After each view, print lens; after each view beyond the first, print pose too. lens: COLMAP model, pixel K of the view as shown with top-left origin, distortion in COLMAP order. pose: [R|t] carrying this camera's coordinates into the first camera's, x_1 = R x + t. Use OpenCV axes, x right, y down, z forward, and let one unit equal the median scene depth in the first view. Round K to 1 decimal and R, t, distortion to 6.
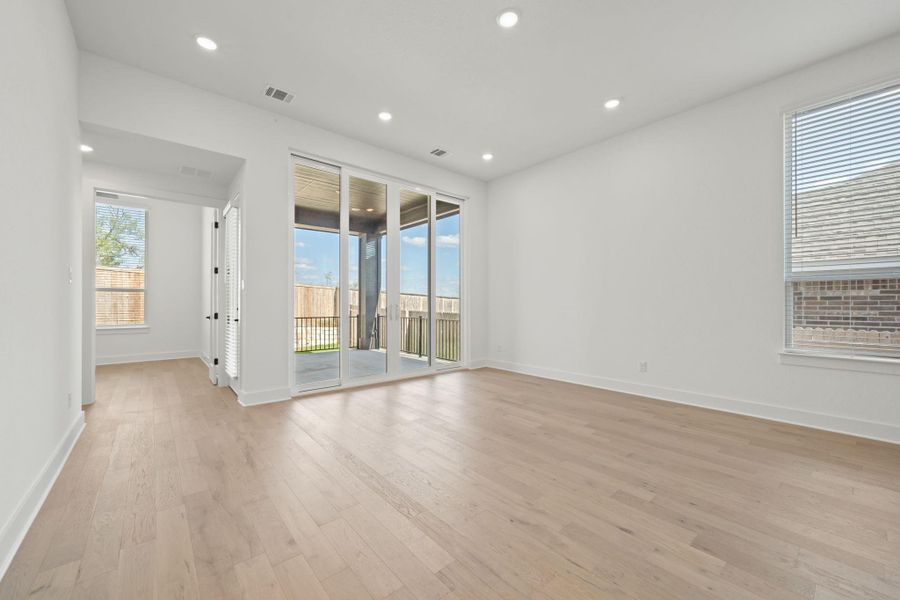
lens RADIAL K [[349.9, 0, 442.8], [0, 349.9, 301.7], [0, 0, 1]] dist [-0.001923, -0.000056]
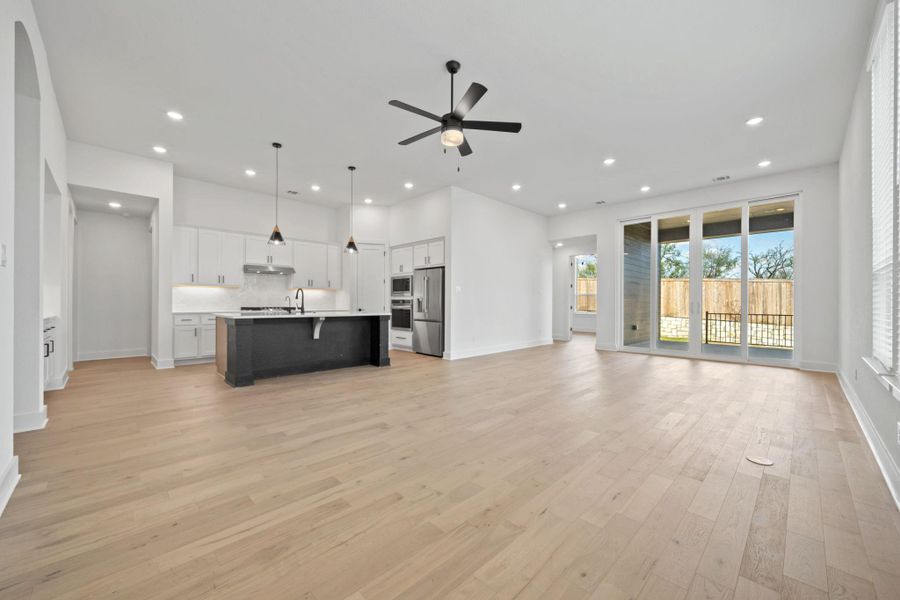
lens RADIAL K [[349.9, 0, 451.8], [0, 349.9, 304.8], [0, 0, 1]] dist [-0.001923, -0.000056]
pose [[0.084962, 0.006091, -0.996366, 1.694723], [0.005180, 0.999965, 0.006555, 0.007251], [0.996371, -0.005718, 0.084927, -0.059686]]
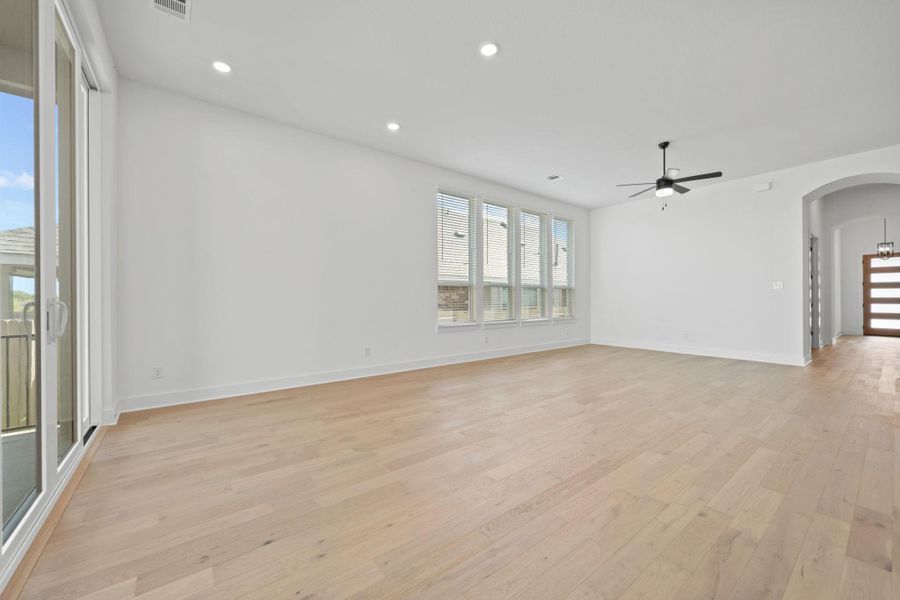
lens RADIAL K [[349.9, 0, 455.3], [0, 349.9, 297.4], [0, 0, 1]] dist [-0.001923, -0.000056]
pose [[0.027693, 0.001144, 0.999616, -0.760858], [-0.007590, 0.999971, -0.000935, 0.003900], [-0.999588, -0.007562, 0.027701, 0.856052]]
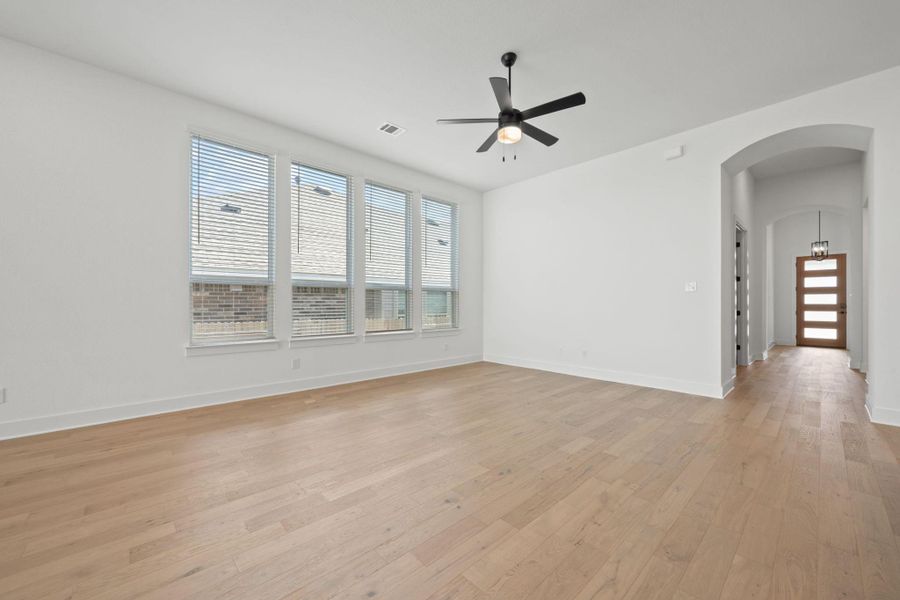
lens RADIAL K [[349.9, 0, 456.6], [0, 349.9, 303.5], [0, 0, 1]] dist [-0.001923, -0.000056]
pose [[-0.063903, 0.000113, 0.997956, -0.182504], [-0.010653, 0.999943, -0.000796, 0.001296], [-0.997899, -0.010682, -0.063898, 0.218632]]
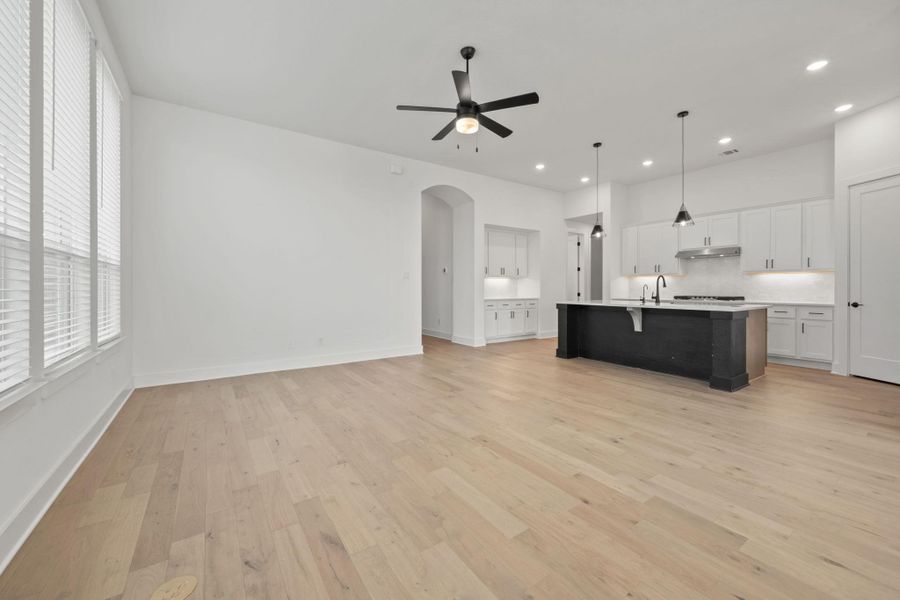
lens RADIAL K [[349.9, 0, 440.4], [0, 349.9, 292.7], [0, 0, 1]] dist [-0.001923, -0.000056]
pose [[-0.993935, -0.001506, 0.109959, 0.694110], [-0.001359, 0.999998, 0.001408, 0.009537], [-0.109961, 0.001250, -0.993935, 0.983500]]
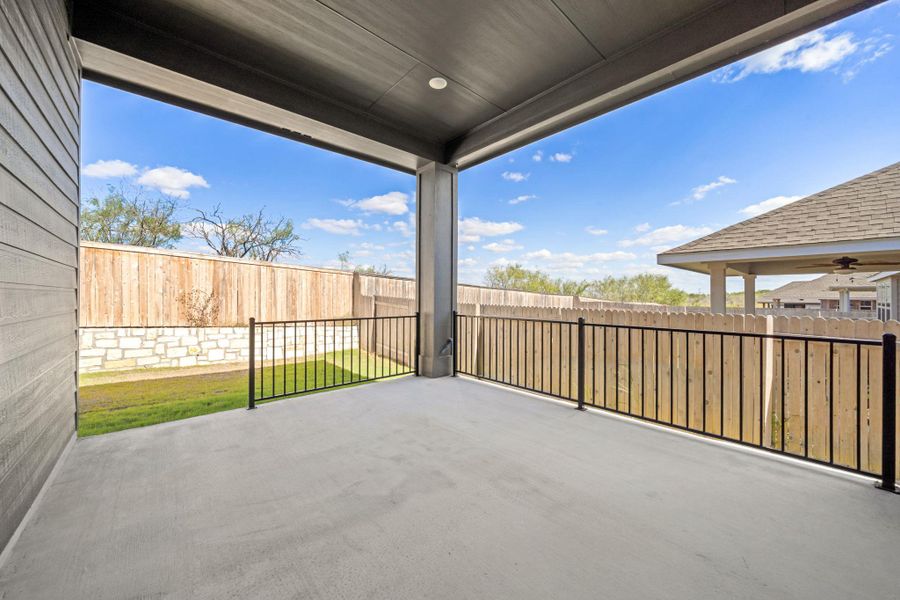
lens RADIAL K [[329.5, 0, 451.3], [0, 329.5, 299.0], [0, 0, 1]] dist [-0.000949, -0.000371]
pose [[0.999169, 0.001019, 0.040746, -0.587267], [-0.001619, 0.999890, 0.014716, 0.021830], [-0.040727, -0.014770, 0.999061, 1.349612]]
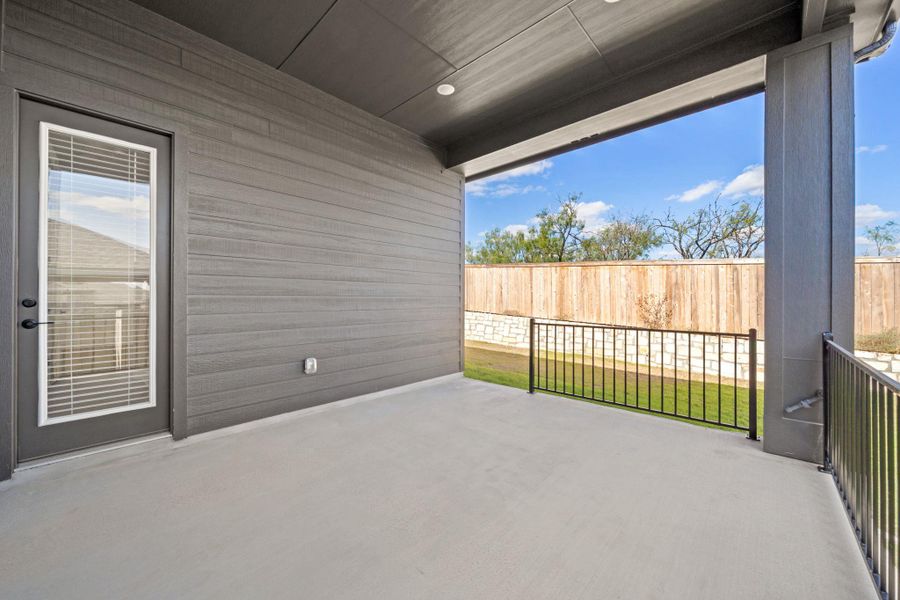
lens RADIAL K [[349.9, 0, 455.8], [0, 349.9, 298.3], [0, 0, 1]] dist [-0.001923, -0.000056]
pose [[0.141713, -0.004373, -0.989898, 0.122888], [0.005992, 0.999976, -0.003560, 0.023980], [0.989890, -0.005427, 0.141736, 1.948546]]
